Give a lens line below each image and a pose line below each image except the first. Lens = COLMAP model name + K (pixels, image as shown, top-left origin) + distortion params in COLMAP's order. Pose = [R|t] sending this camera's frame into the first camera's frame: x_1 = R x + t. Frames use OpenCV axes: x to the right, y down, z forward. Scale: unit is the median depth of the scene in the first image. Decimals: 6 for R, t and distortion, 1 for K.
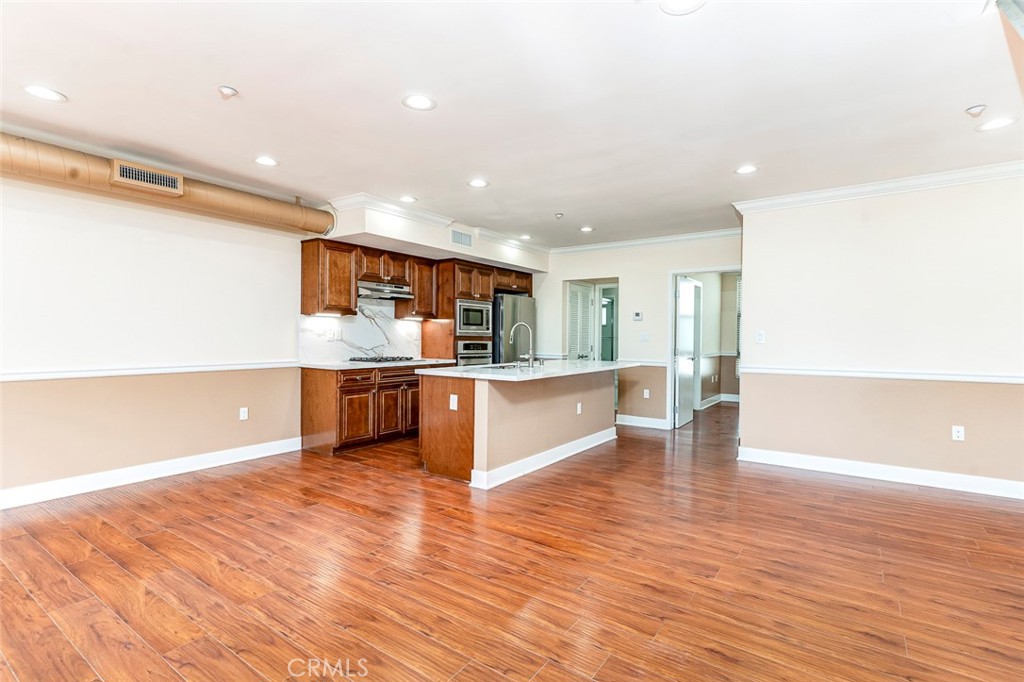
lens RADIAL K [[484.7, 0, 511.7], [0, 484.7, 339.7], [0, 0, 1]] dist [0.014589, -0.000667]
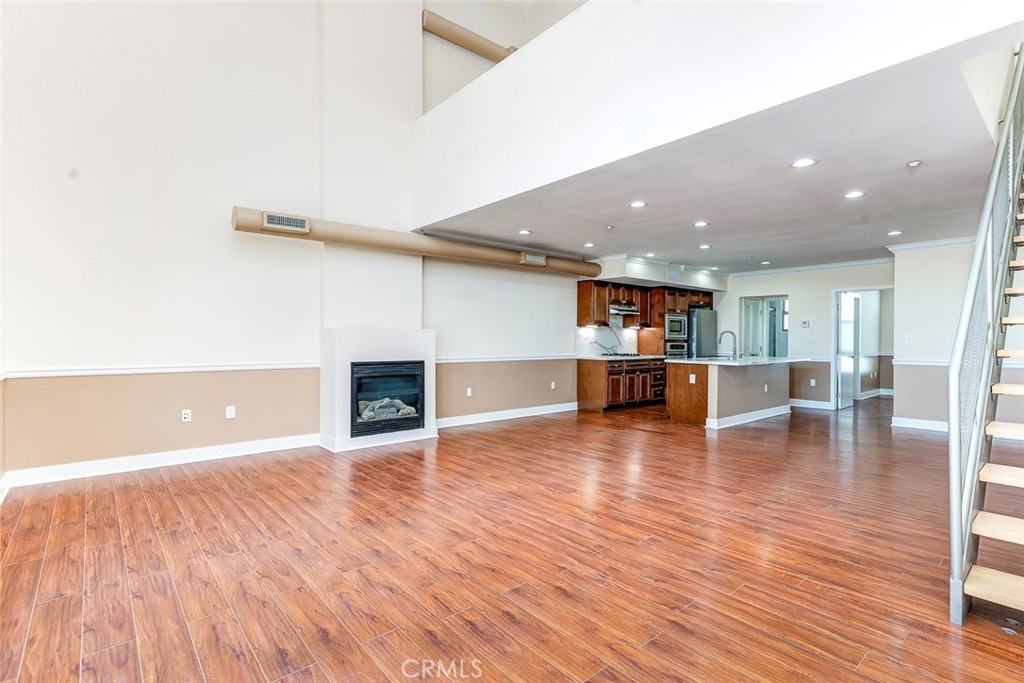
lens RADIAL K [[484.7, 0, 513.4], [0, 484.7, 339.6], [0, 0, 1]] dist [0.014589, -0.000667]
pose [[0.970440, -0.002099, -0.241333, -0.244699], [0.000709, 0.999983, -0.005844, 0.001386], [0.241341, 0.005500, 0.970425, -0.612163]]
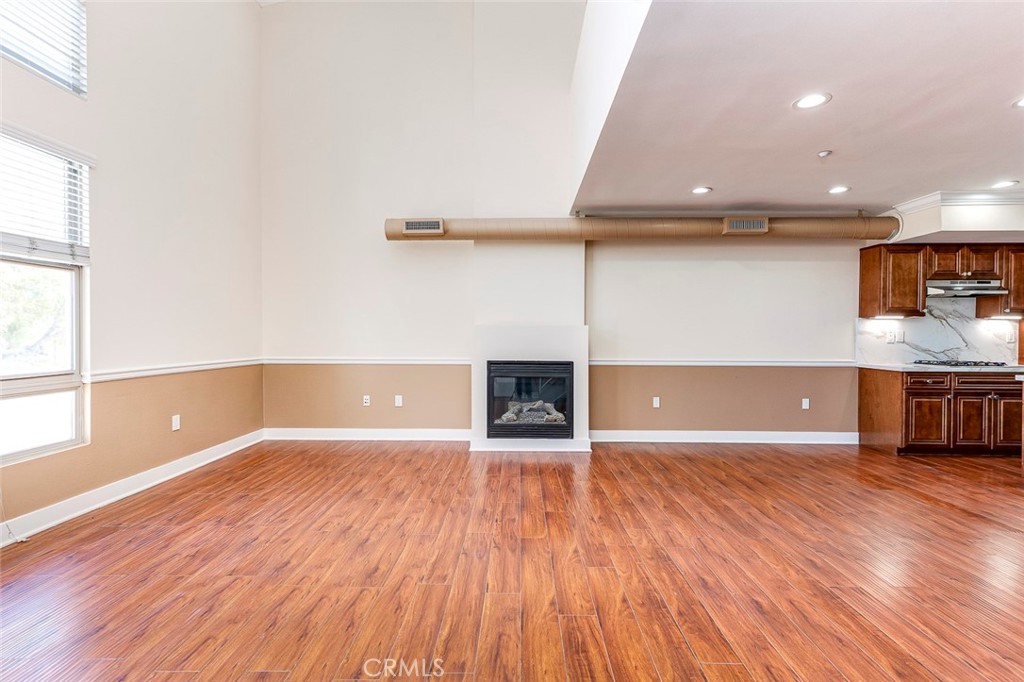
lens RADIAL K [[484.7, 0, 514.0], [0, 484.7, 341.3], [0, 0, 1]] dist [0.014589, -0.000667]
pose [[0.568599, 0.004788, -0.822601, 0.017261], [-0.004881, 0.999985, 0.002447, 0.000575], [0.822600, 0.002624, 0.568614, -0.227340]]
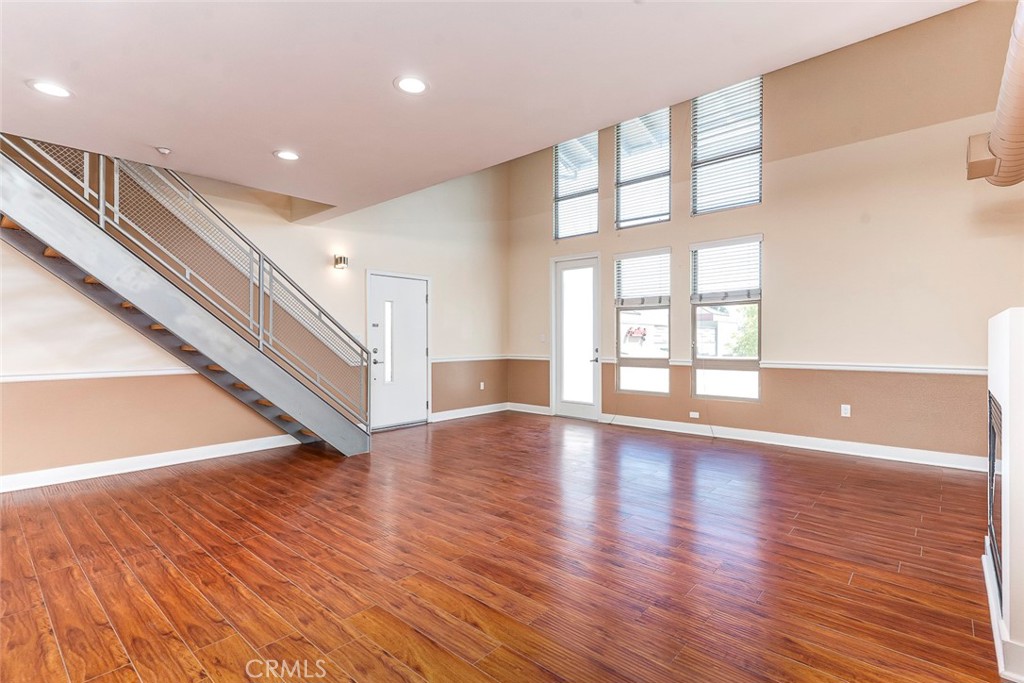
lens RADIAL K [[484.7, 0, 512.4], [0, 484.7, 342.0], [0, 0, 1]] dist [0.014589, -0.000667]
pose [[-0.993835, -0.006098, 0.110705, -0.393925], [-0.004796, 0.999916, 0.012022, -0.009032], [-0.110769, 0.011417, -0.993781, 0.820238]]
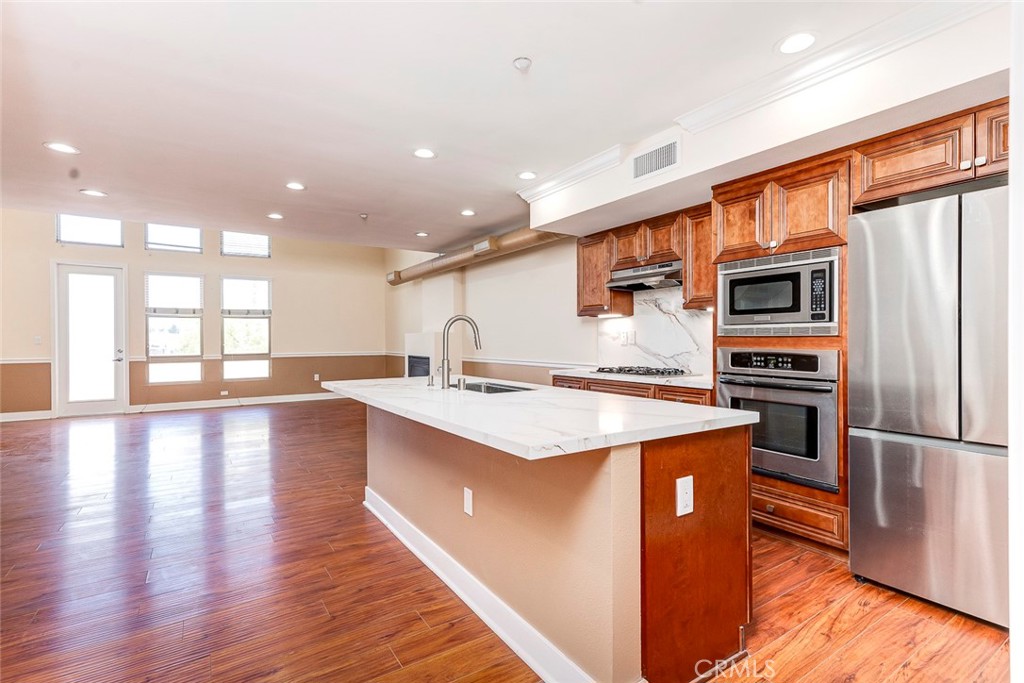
lens RADIAL K [[484.7, 0, 514.0], [0, 484.7, 340.5], [0, 0, 1]] dist [0.014589, -0.000667]
pose [[-0.365398, -0.002976, -0.930847, 0.522603], [-0.002571, 0.999994, -0.002188, -0.003231], [0.930848, 0.001593, -0.365403, 1.173262]]
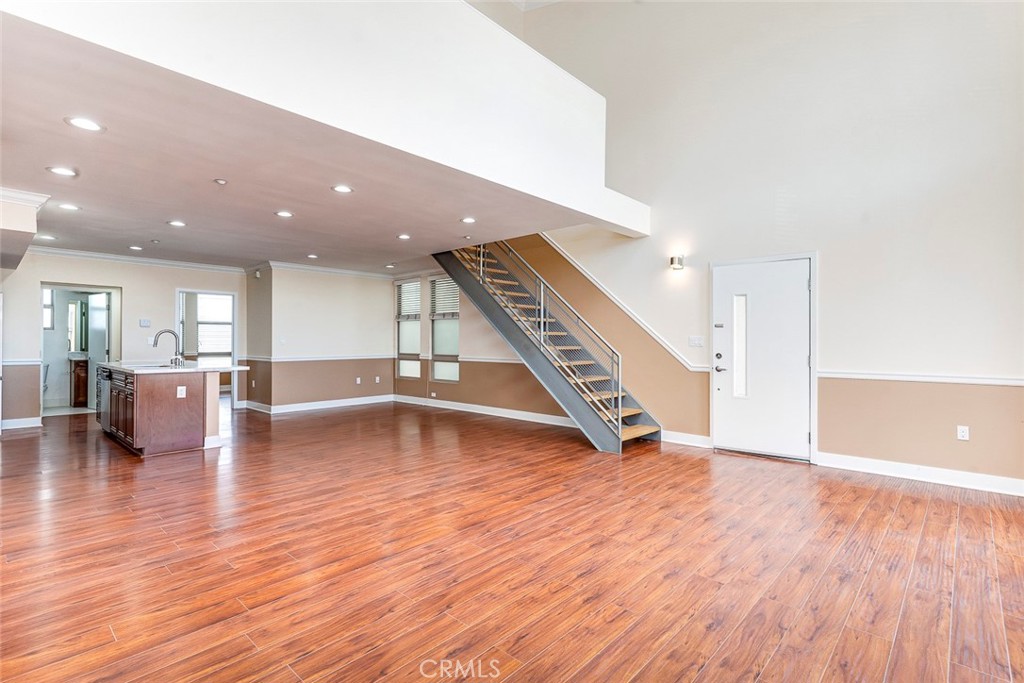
lens RADIAL K [[484.7, 0, 513.4], [0, 484.7, 336.2], [0, 0, 1]] dist [0.014589, -0.000667]
pose [[0.131036, 0.006401, 0.991357, -1.013808], [0.003400, 0.999970, -0.006906, -0.007513], [-0.991372, 0.004276, 0.131011, -0.049691]]
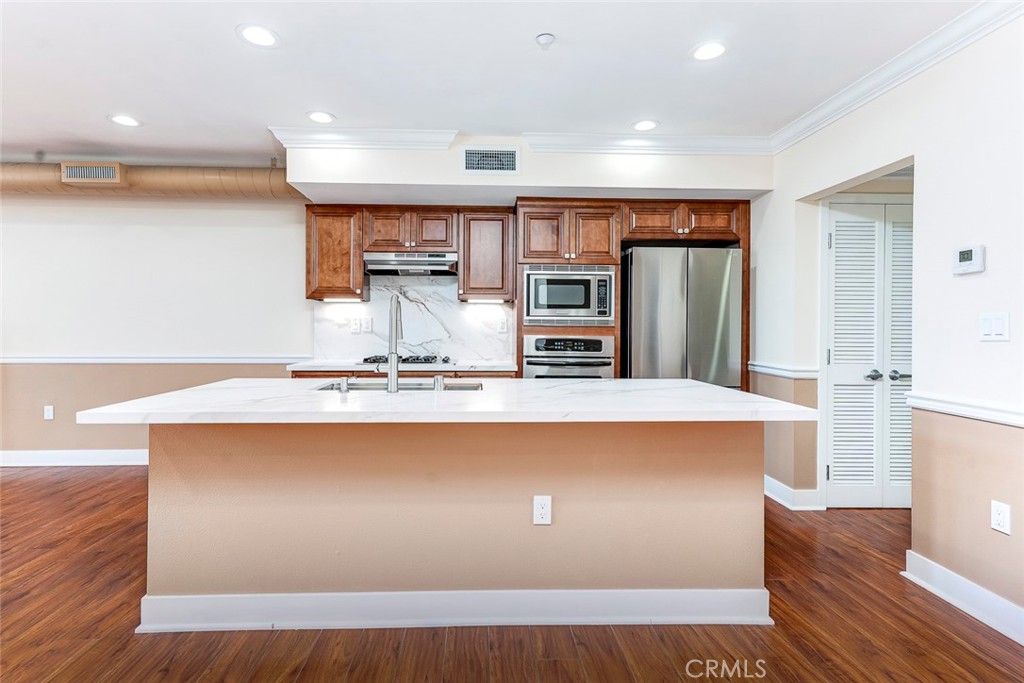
lens RADIAL K [[505.3, 0, 492.8], [0, 505.3, 325.1], [0, 0, 1]] dist [0.021359, -0.001080]
pose [[0.603700, -0.006783, -0.797183, 0.431918], [-0.006336, 0.999891, -0.013306, -0.000843], [0.797187, 0.013084, 0.603591, 0.704929]]
